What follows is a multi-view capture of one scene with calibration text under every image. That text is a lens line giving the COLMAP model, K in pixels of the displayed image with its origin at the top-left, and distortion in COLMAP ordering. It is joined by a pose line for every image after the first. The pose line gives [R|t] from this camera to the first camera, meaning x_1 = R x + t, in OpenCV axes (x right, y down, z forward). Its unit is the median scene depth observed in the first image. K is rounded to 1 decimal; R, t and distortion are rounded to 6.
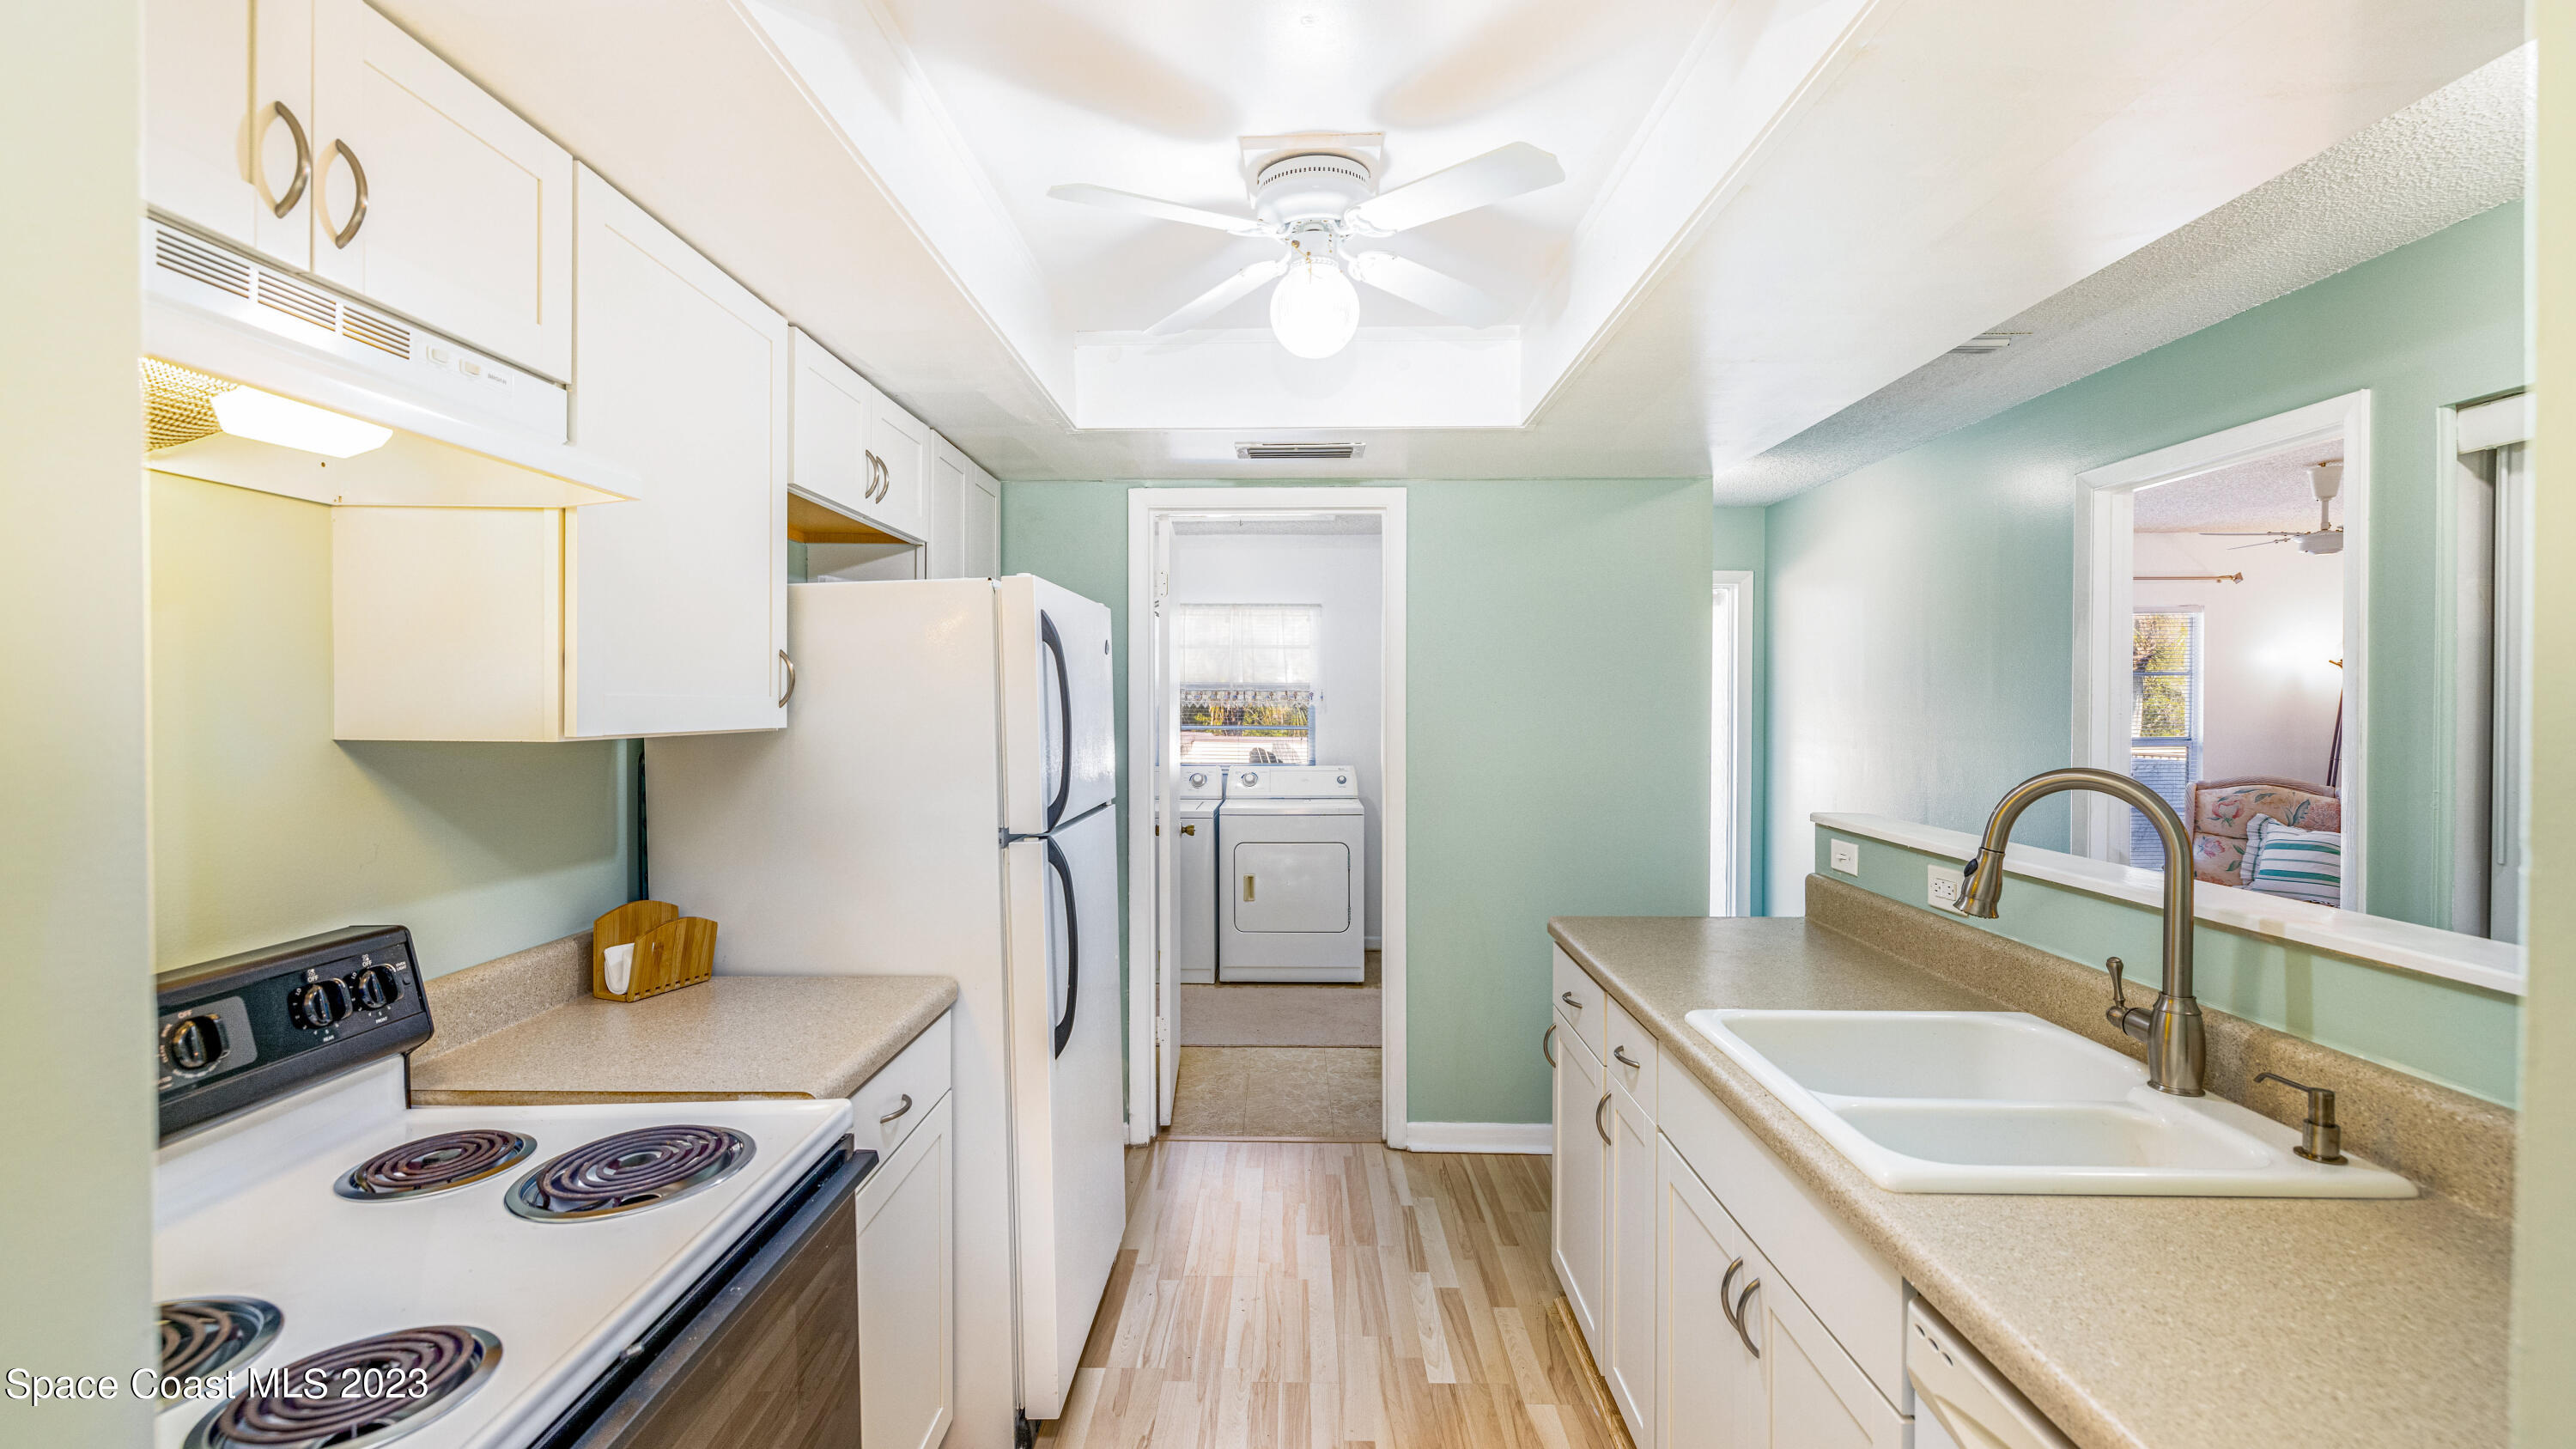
lens RADIAL K [[1114.1, 0, 1268.7], [0, 1114.1, 717.9], [0, 0, 1]] dist [-0.000307, 0.000653]
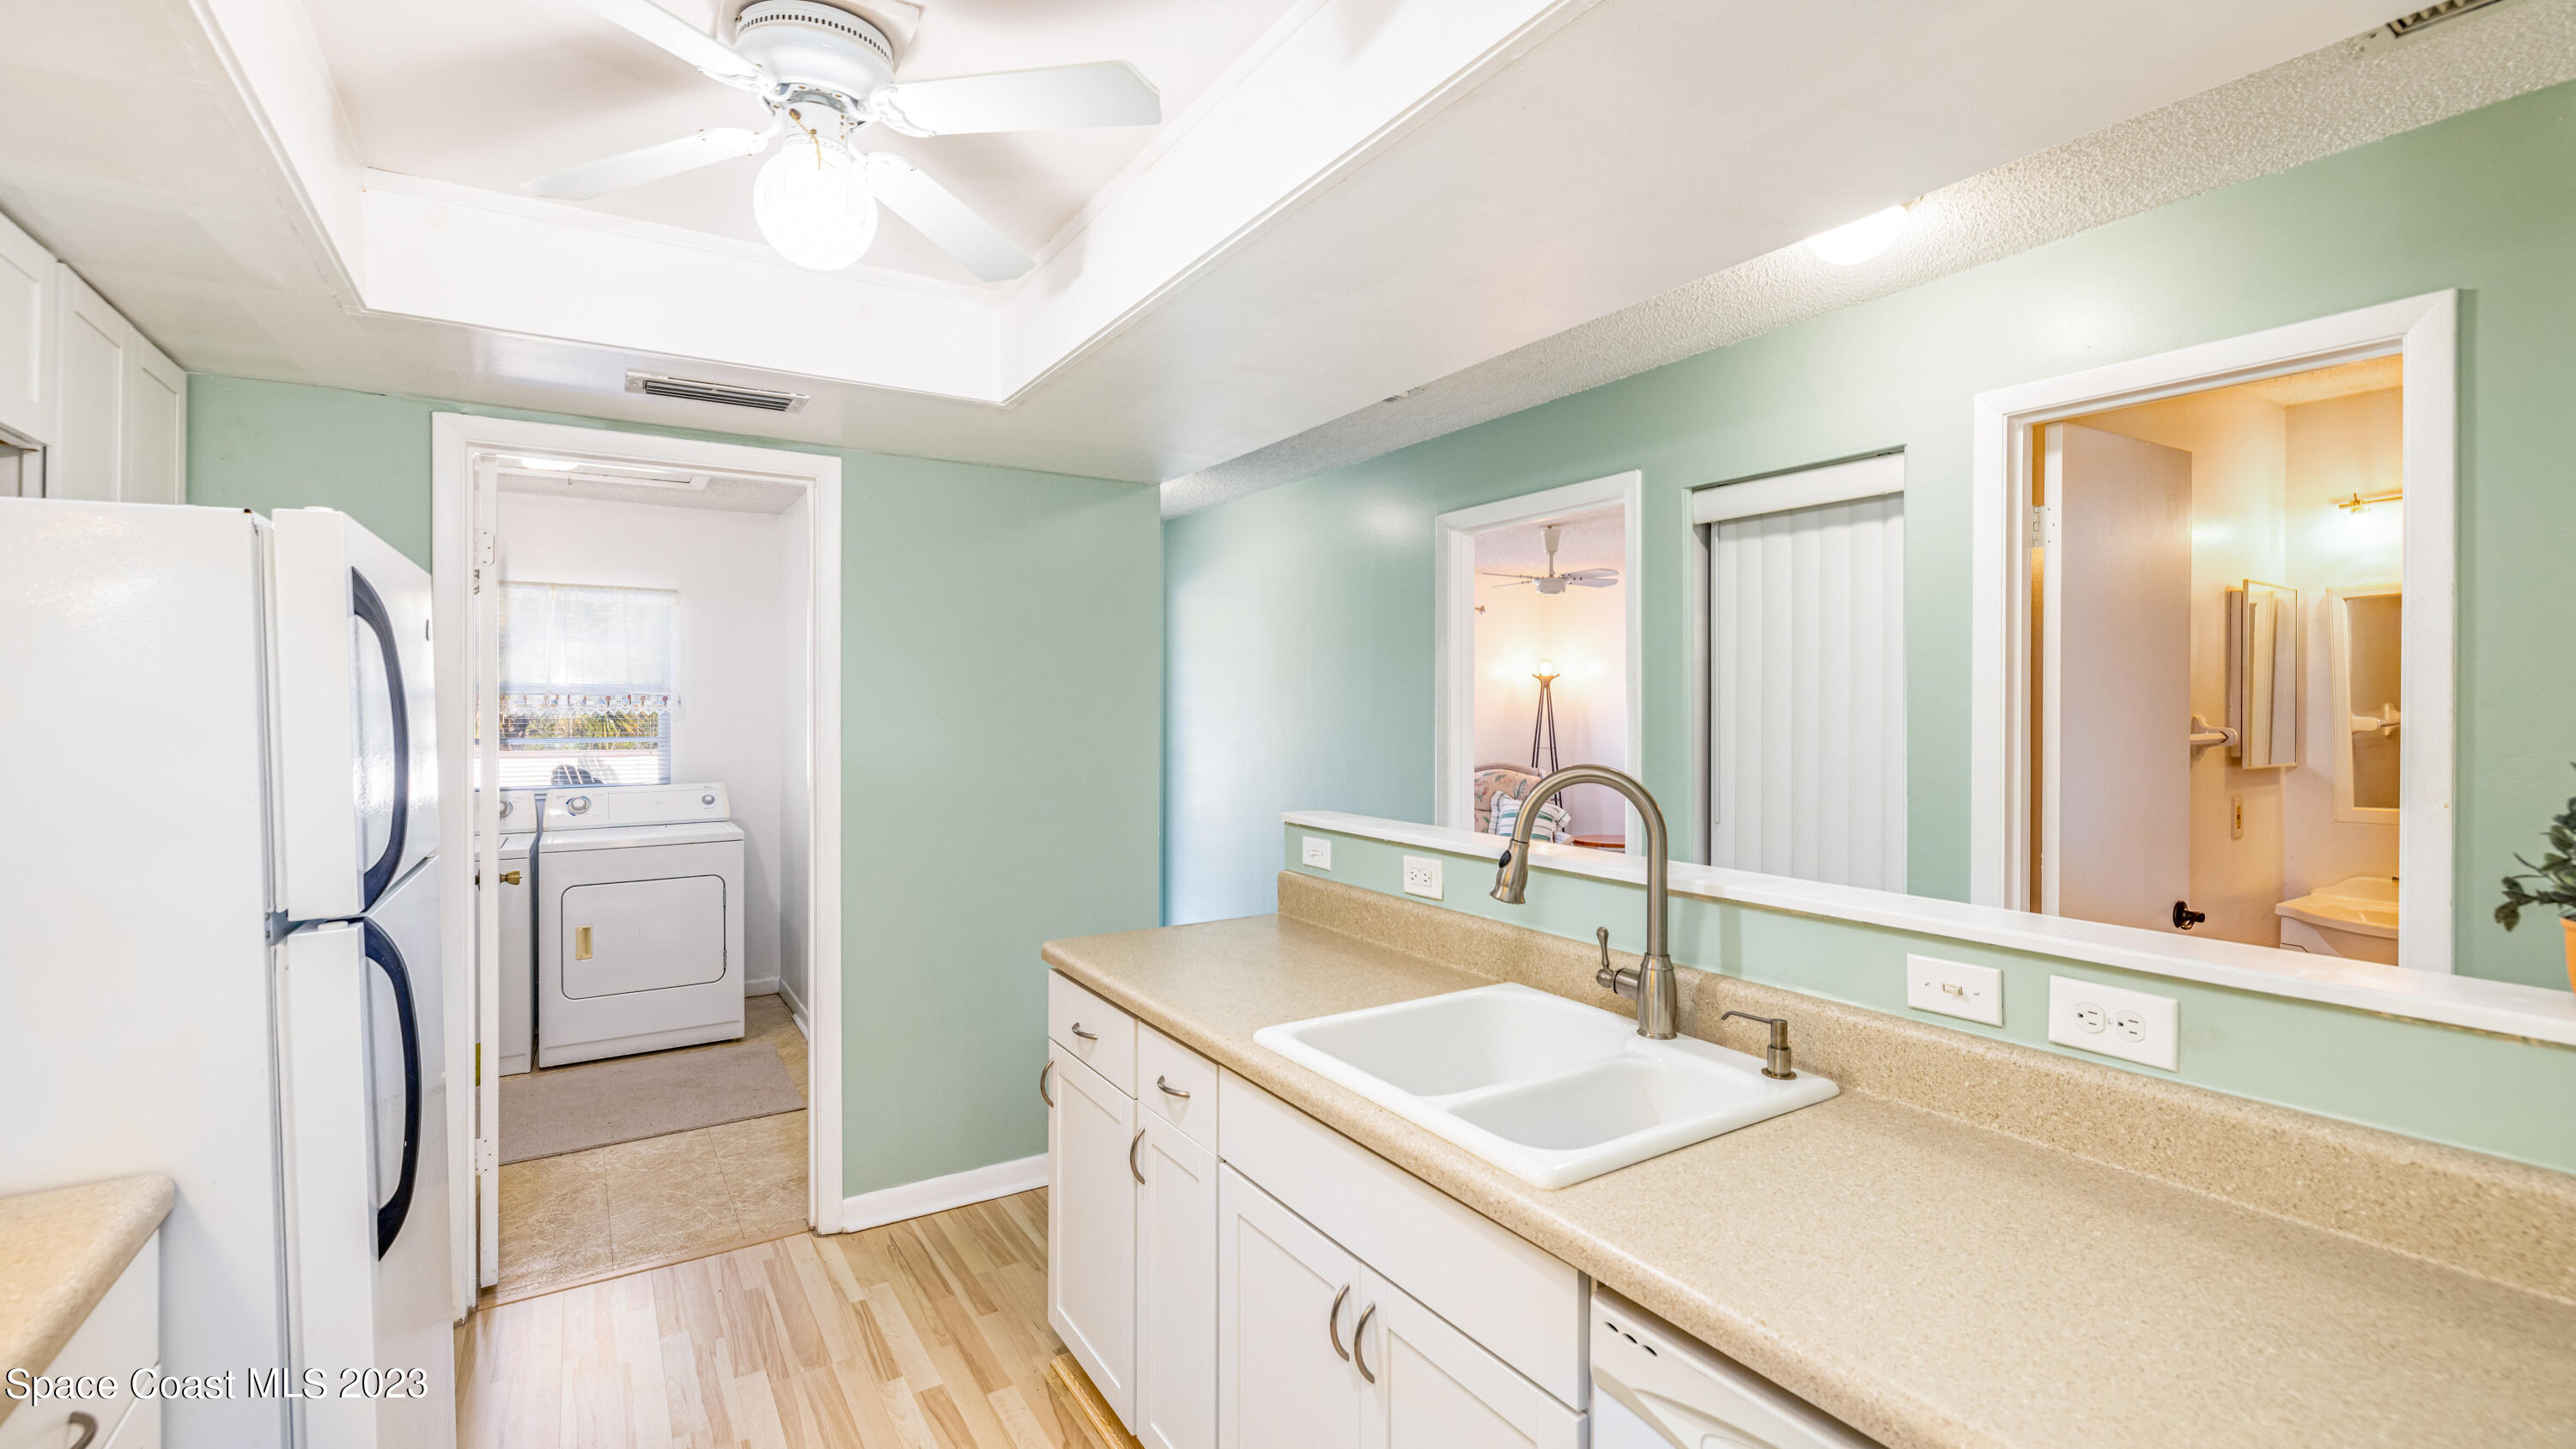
lens RADIAL K [[1111.4, 0, 1292.5], [0, 1111.4, 707.8], [0, 0, 1]] dist [-0.001142, 0.000346]
pose [[0.828168, -0.003040, 0.560472, -0.096987], [0.010274, 0.999900, -0.009758, -0.003210], [-0.560386, 0.013839, 0.828116, 0.139997]]
